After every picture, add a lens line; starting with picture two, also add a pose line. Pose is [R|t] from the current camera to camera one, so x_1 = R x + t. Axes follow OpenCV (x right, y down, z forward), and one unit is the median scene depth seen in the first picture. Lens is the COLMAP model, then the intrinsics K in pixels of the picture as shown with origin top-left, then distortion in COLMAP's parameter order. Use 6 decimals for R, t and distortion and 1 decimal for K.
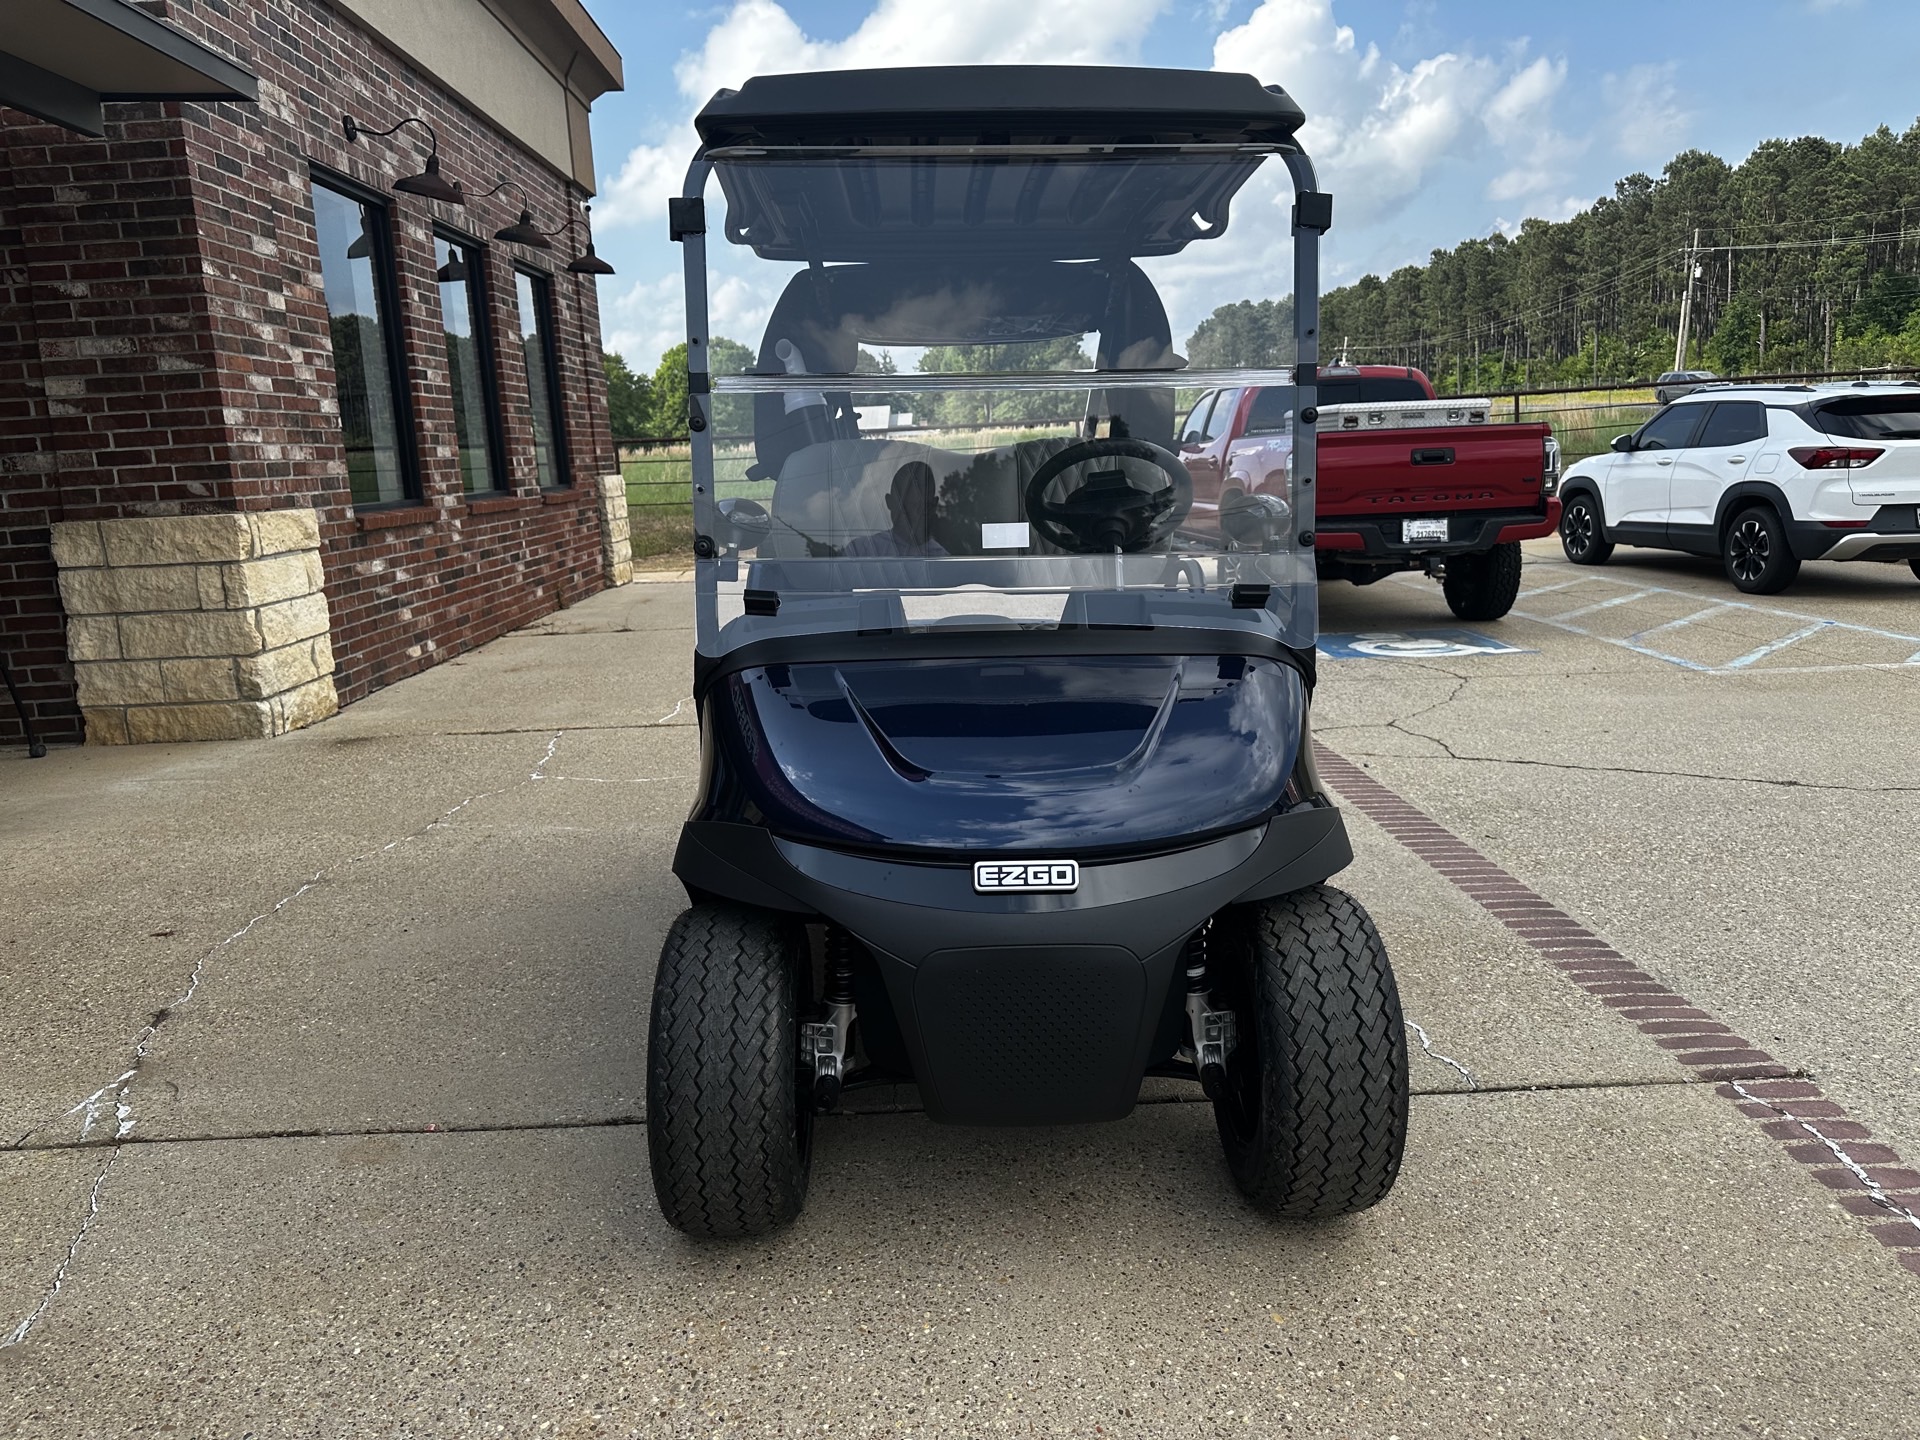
lens RADIAL K [[1345.9, 0, 933.3], [0, 1345.9, 723.1], [0, 0, 1]] dist [0.010166, -0.017653]
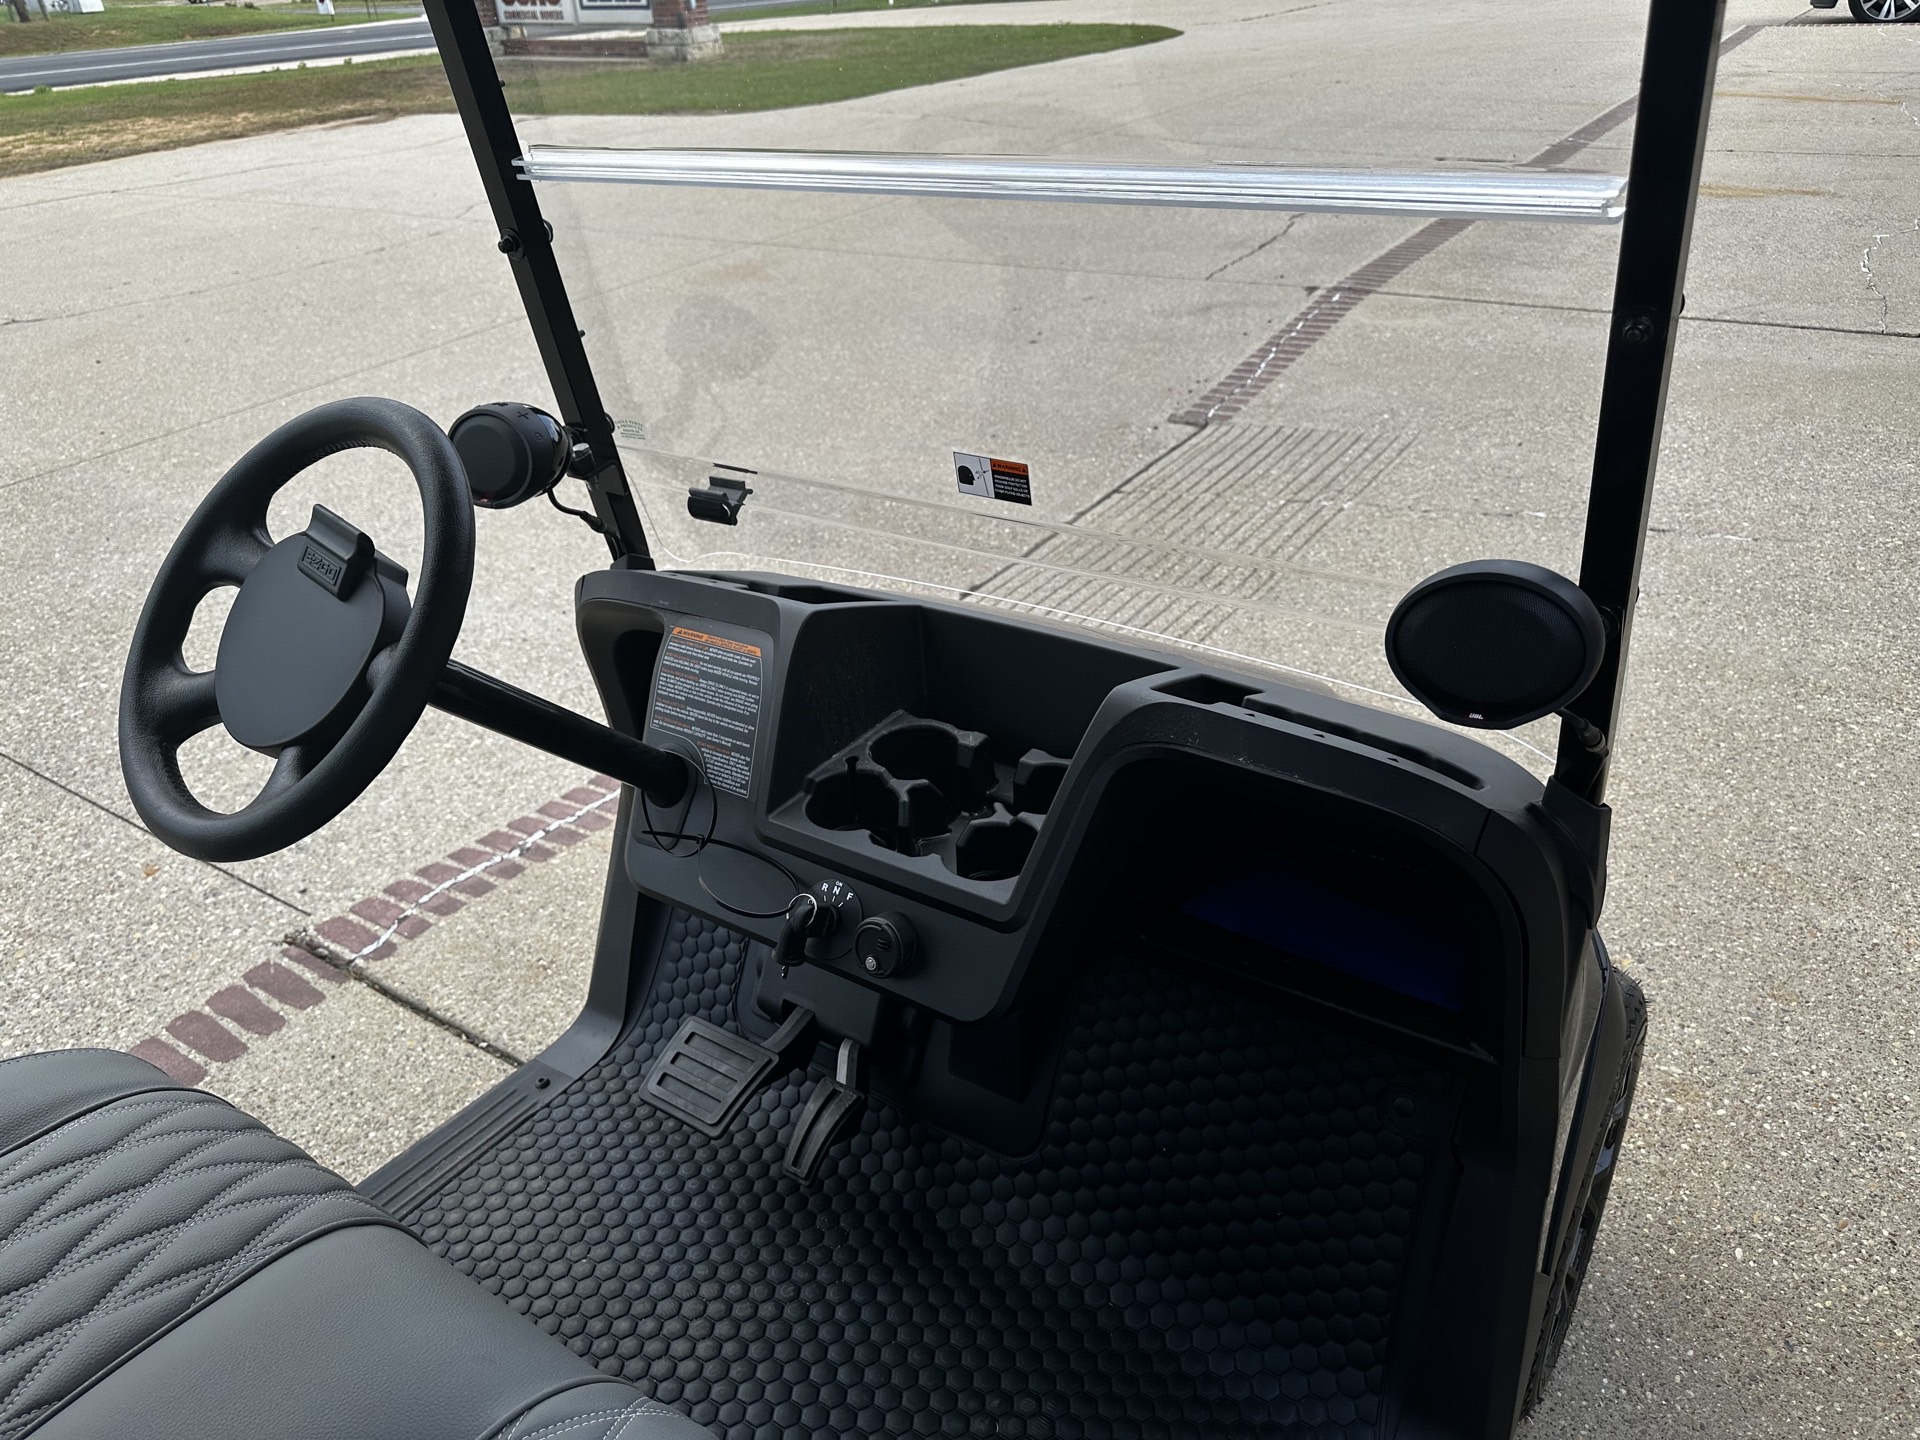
lens RADIAL K [[1345.9, 0, 978.7], [0, 1345.9, 711.7], [0, 0, 1]] dist [0.010166, -0.017653]
pose [[-0.818081, -0.217427, 0.532418, -0.087747], [0.203873, 0.756013, 0.621997, -0.141043], [-0.537754, 0.617390, -0.574152, 0.475330]]
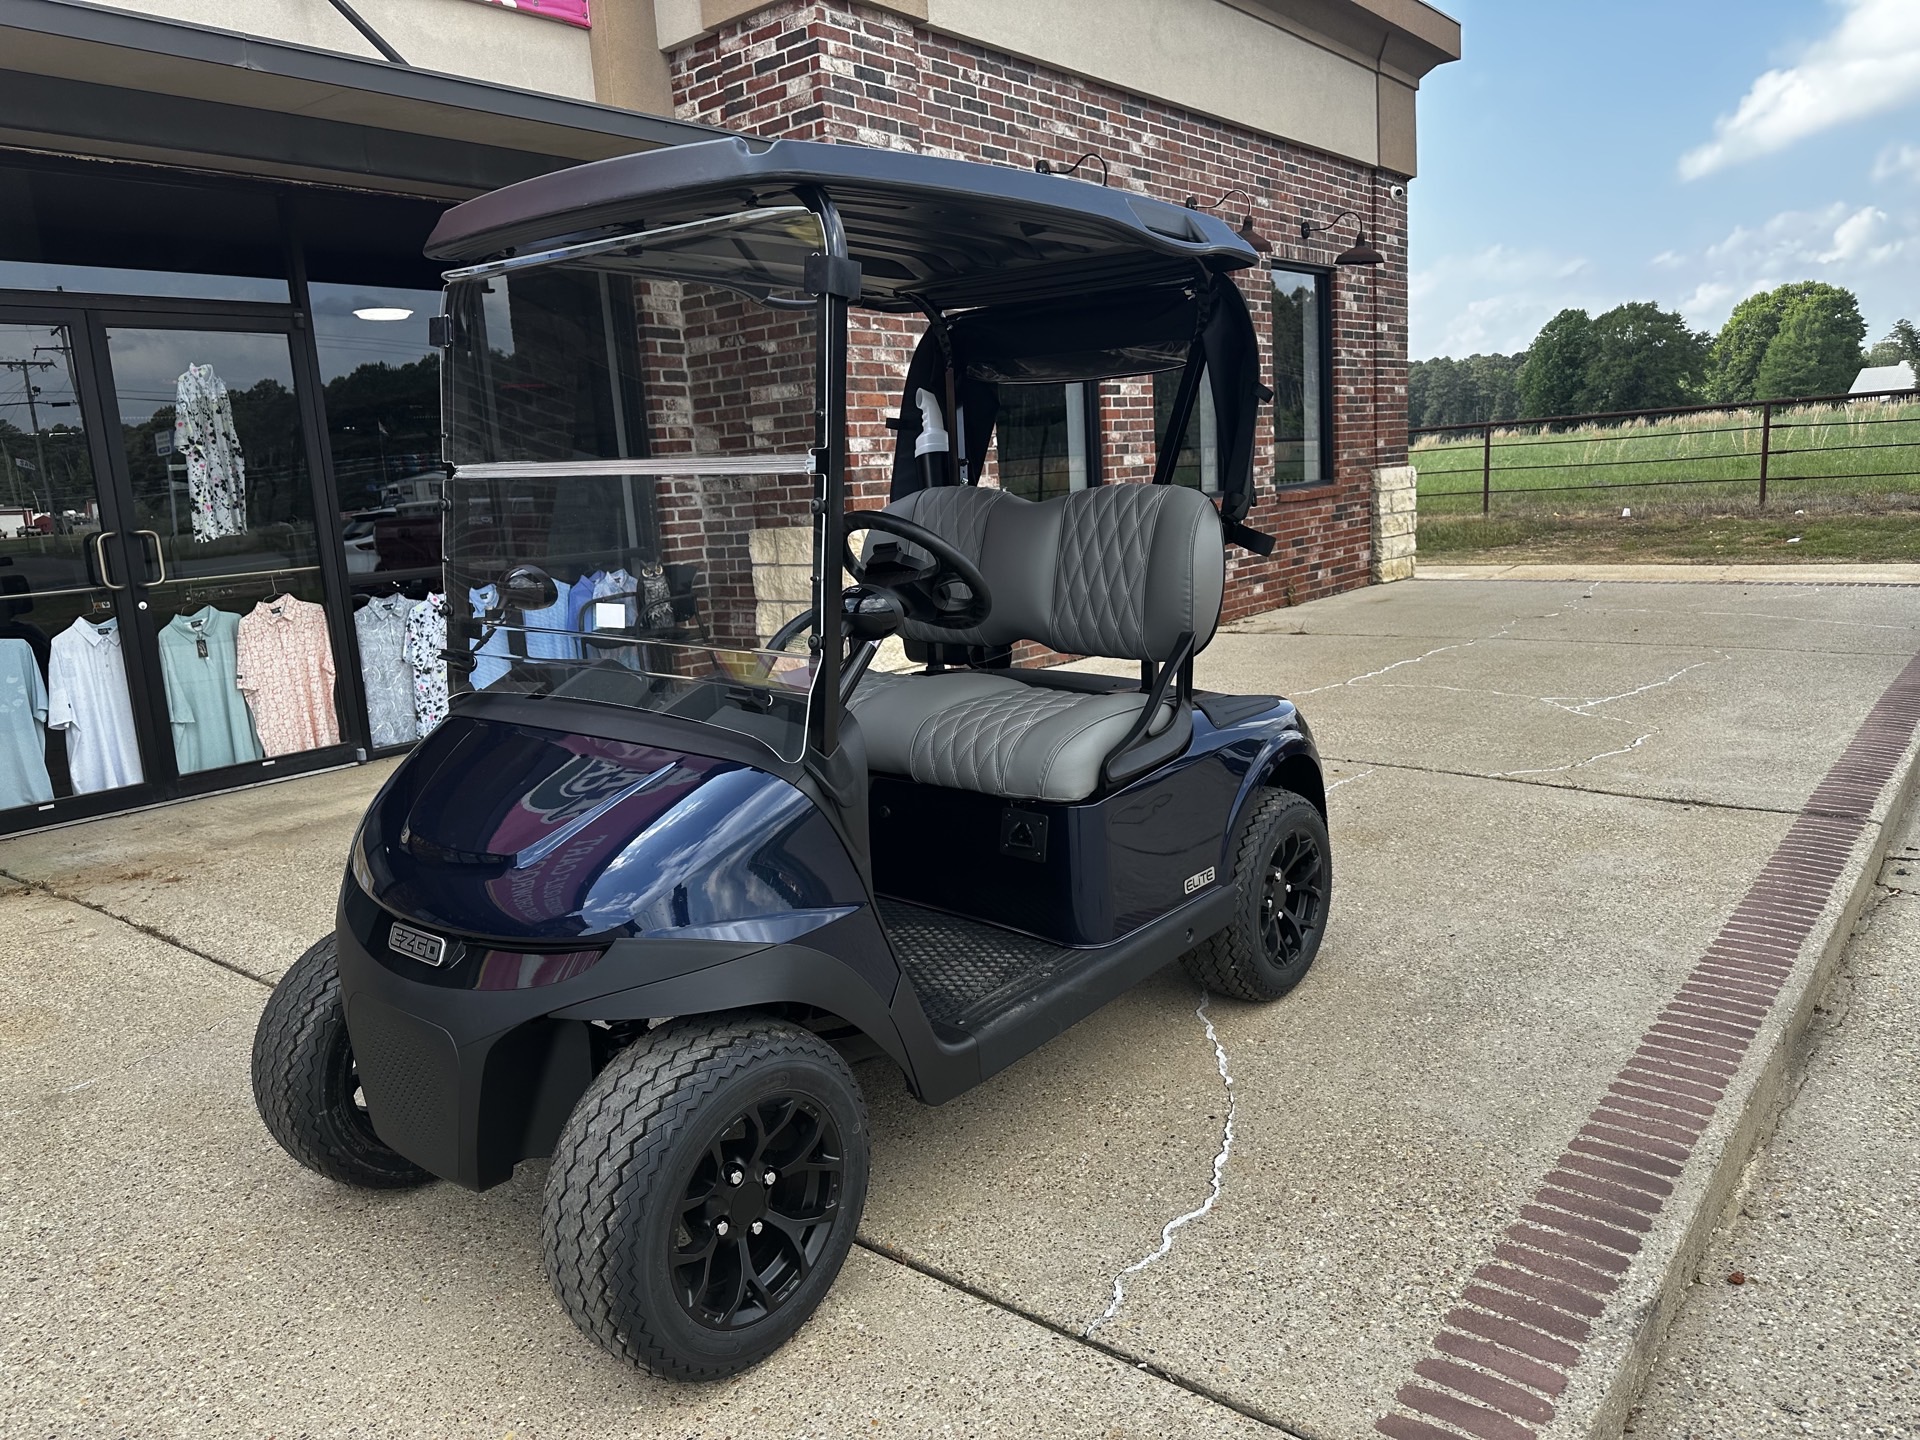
lens RADIAL K [[1345.9, 0, 961.2], [0, 1345.9, 724.7], [0, 0, 1]] dist [0.010166, -0.017653]
pose [[0.760198, 0.111841, -0.639993, 0.327345], [-0.098809, 0.993515, 0.056253, -0.051046], [0.642134, 0.020473, 0.766319, 0.132754]]
